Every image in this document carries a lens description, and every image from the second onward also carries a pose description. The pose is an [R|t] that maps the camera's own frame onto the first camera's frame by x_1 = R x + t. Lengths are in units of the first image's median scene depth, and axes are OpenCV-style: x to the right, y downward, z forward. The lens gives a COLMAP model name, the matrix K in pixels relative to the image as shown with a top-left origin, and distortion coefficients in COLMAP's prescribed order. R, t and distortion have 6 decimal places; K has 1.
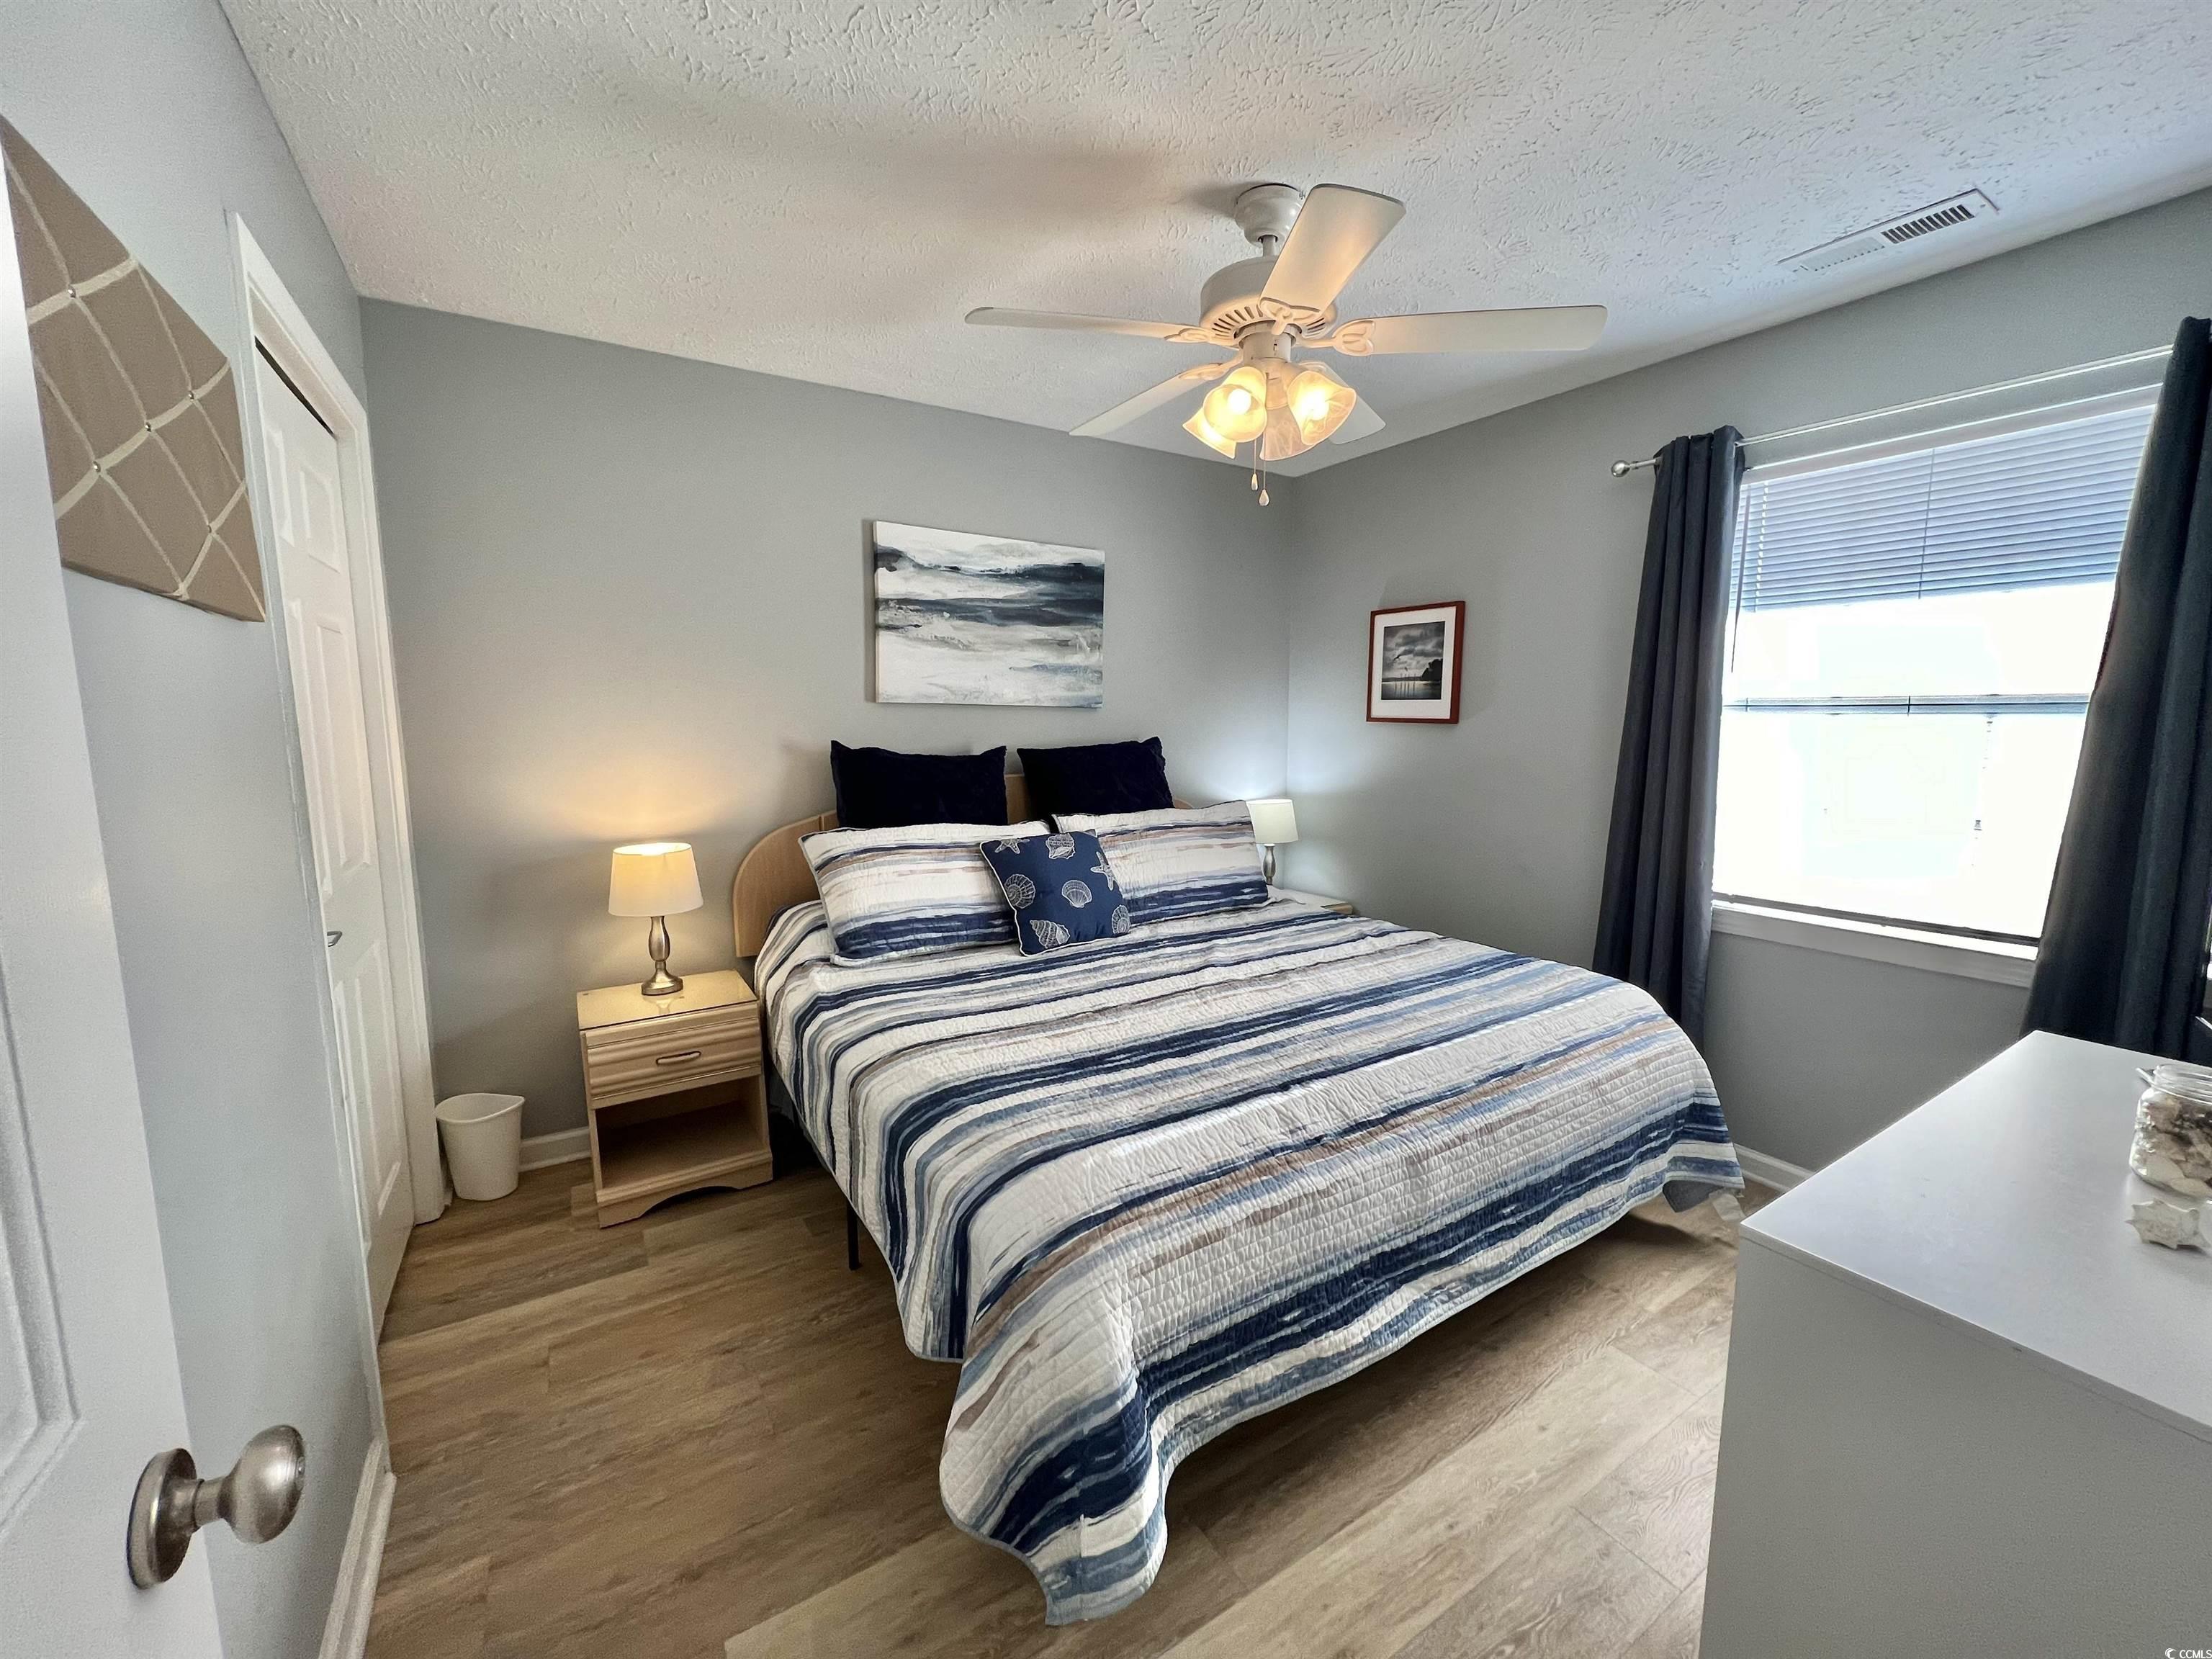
lens RADIAL K [[879.4, 0, 1106.4], [0, 879.4, 829.0], [0, 0, 1]] dist [-0.001683, -0.000154]
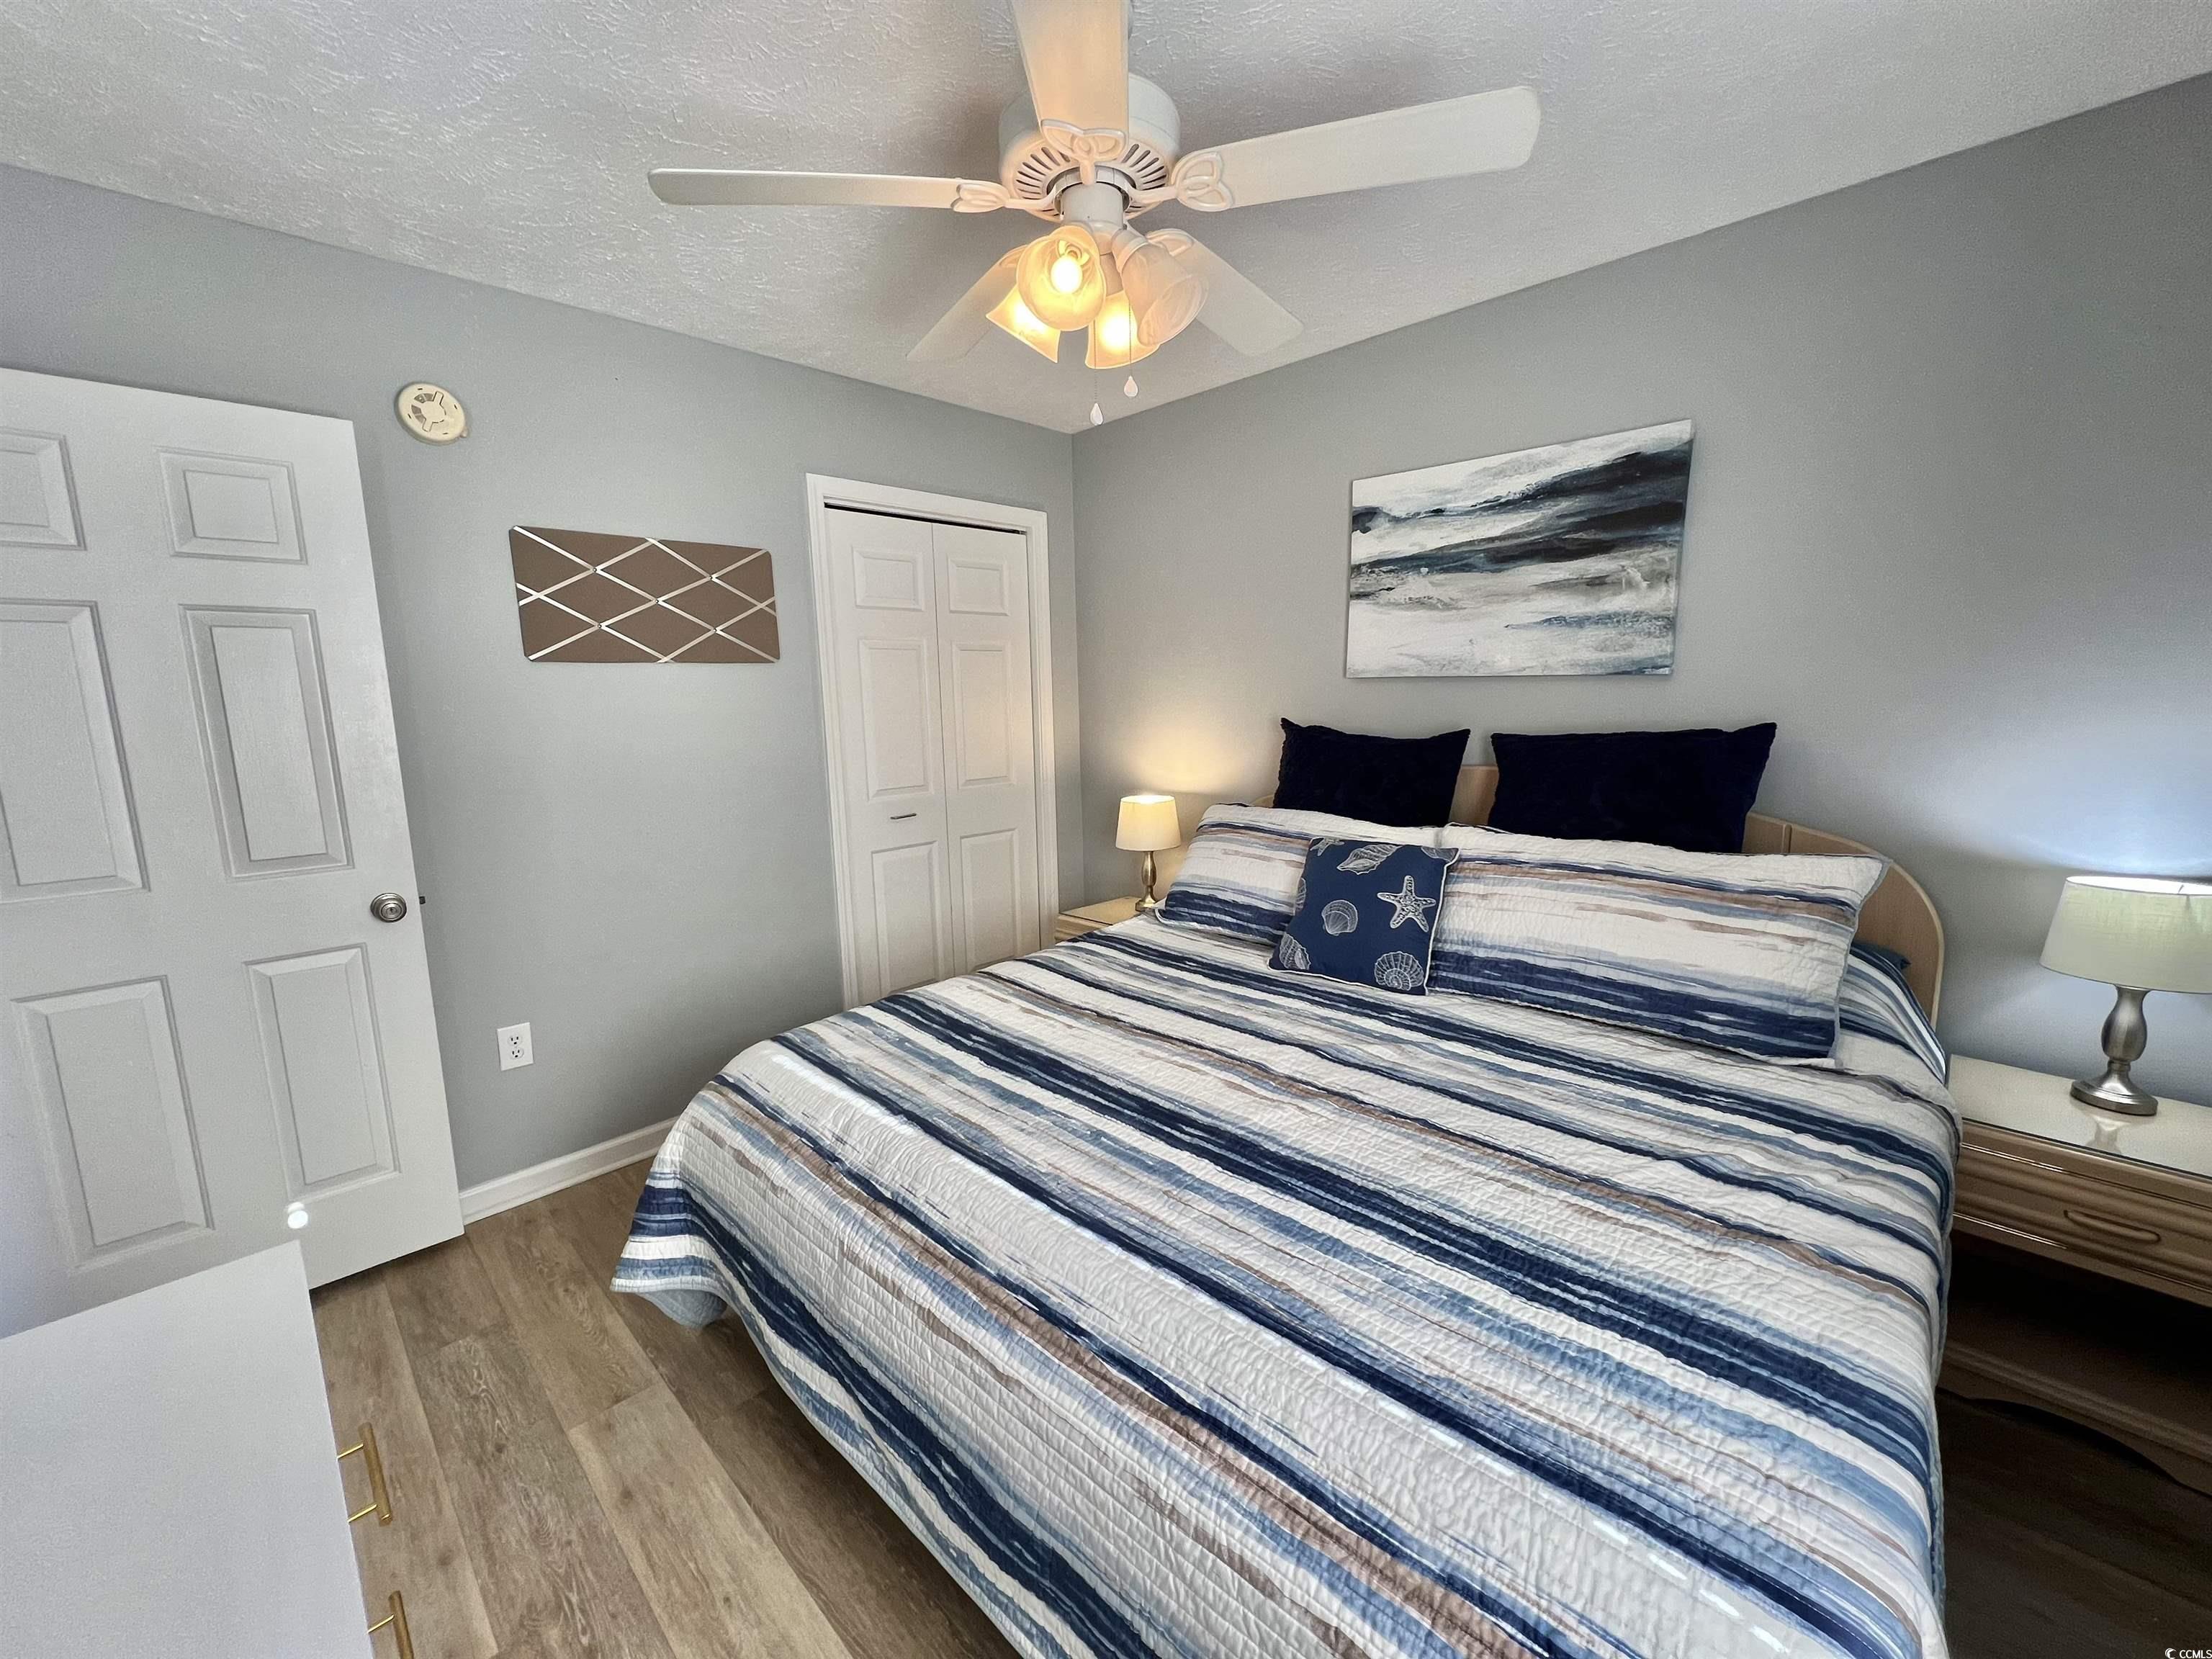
lens RADIAL K [[879.4, 0, 1104.2], [0, 879.4, 824.8], [0, 0, 1]] dist [-0.001683, -0.000154]
pose [[0.231373, 0.141596, -0.962506, 0.710904], [-0.103576, 0.987314, 0.120347, -0.088213], [0.967336, 0.071847, 0.243104, 0.625566]]
